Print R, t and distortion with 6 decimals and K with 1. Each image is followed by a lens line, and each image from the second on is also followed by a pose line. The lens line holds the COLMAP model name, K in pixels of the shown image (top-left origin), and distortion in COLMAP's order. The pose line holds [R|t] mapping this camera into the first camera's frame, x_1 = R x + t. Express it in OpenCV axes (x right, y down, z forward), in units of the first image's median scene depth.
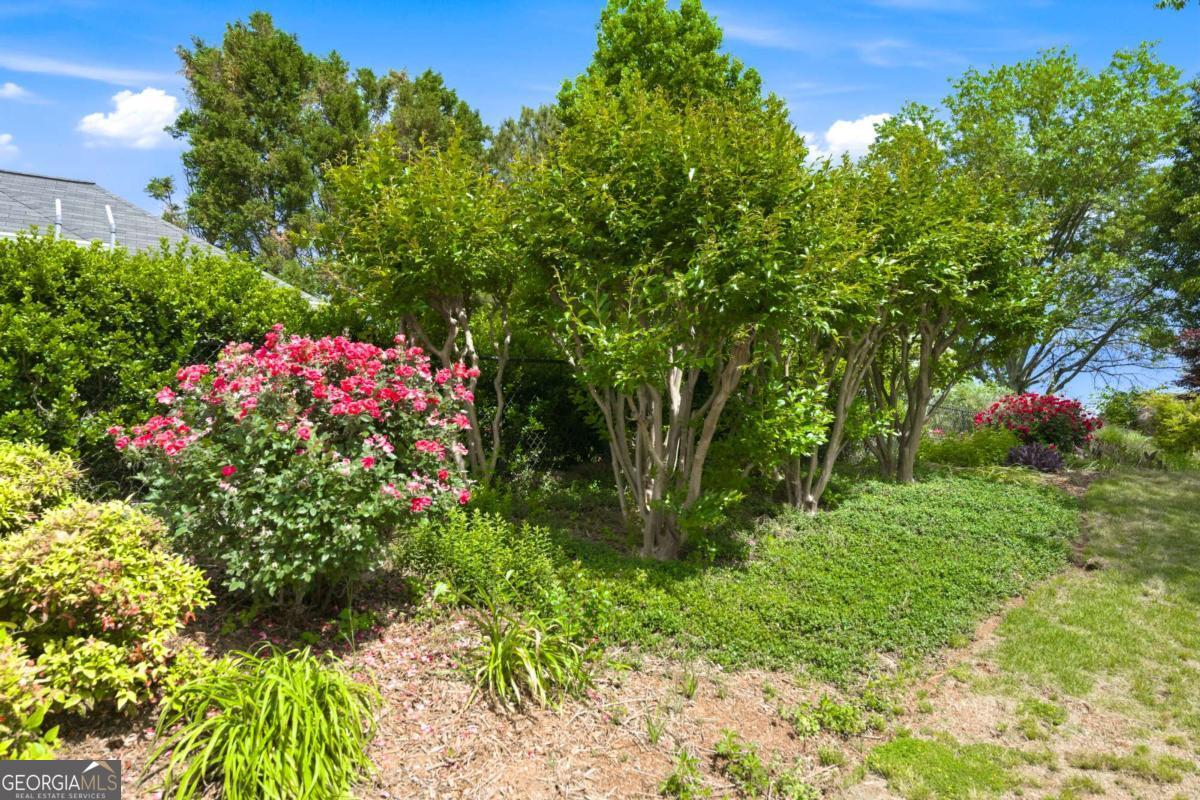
lens RADIAL K [[808.3, 0, 600.0], [0, 808.3, 400.0], [0, 0, 1]] dist [0.005649, 0.001212]
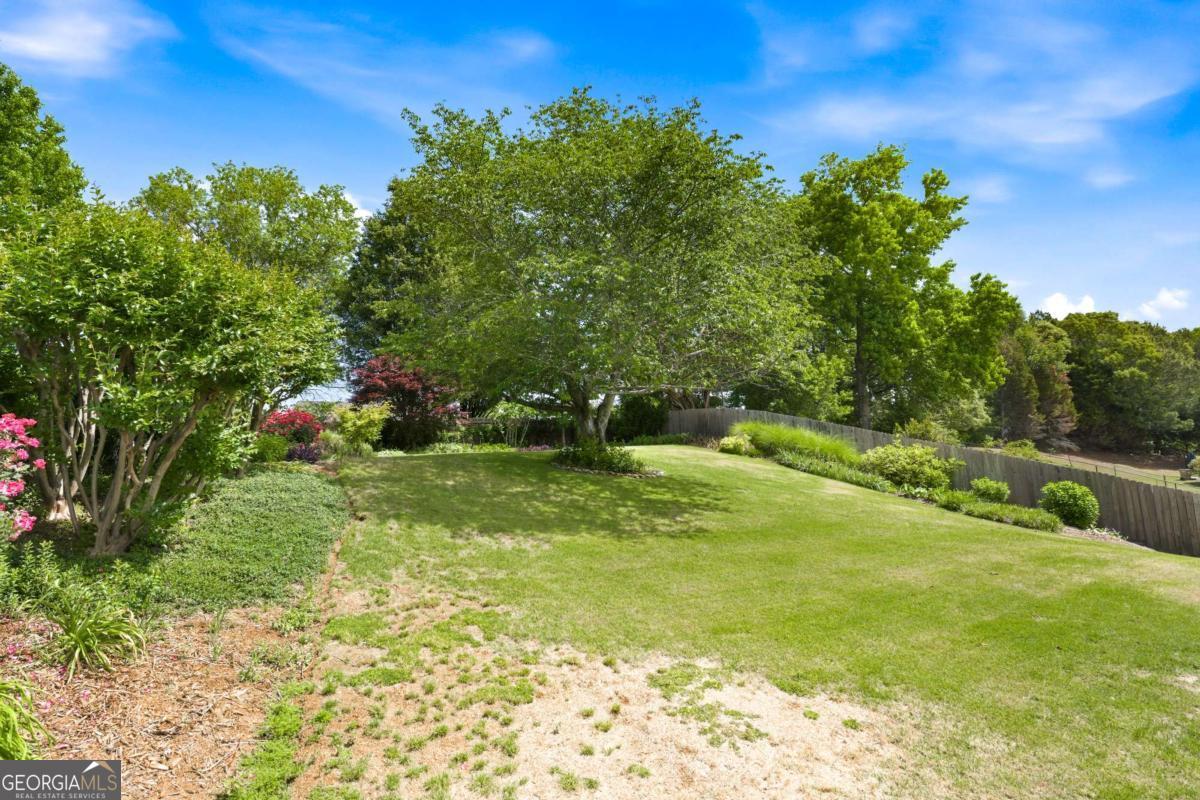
lens RADIAL K [[554.6, 0, 600.0], [0, 554.6, 400.0], [0, 0, 1]] dist [-0.000127, -0.000004]
pose [[0.493117, 0.057398, 0.868067, -0.102135], [-0.048263, 0.998089, -0.038579, -0.017165], [-0.868623, -0.022872, 0.494945, -0.038397]]
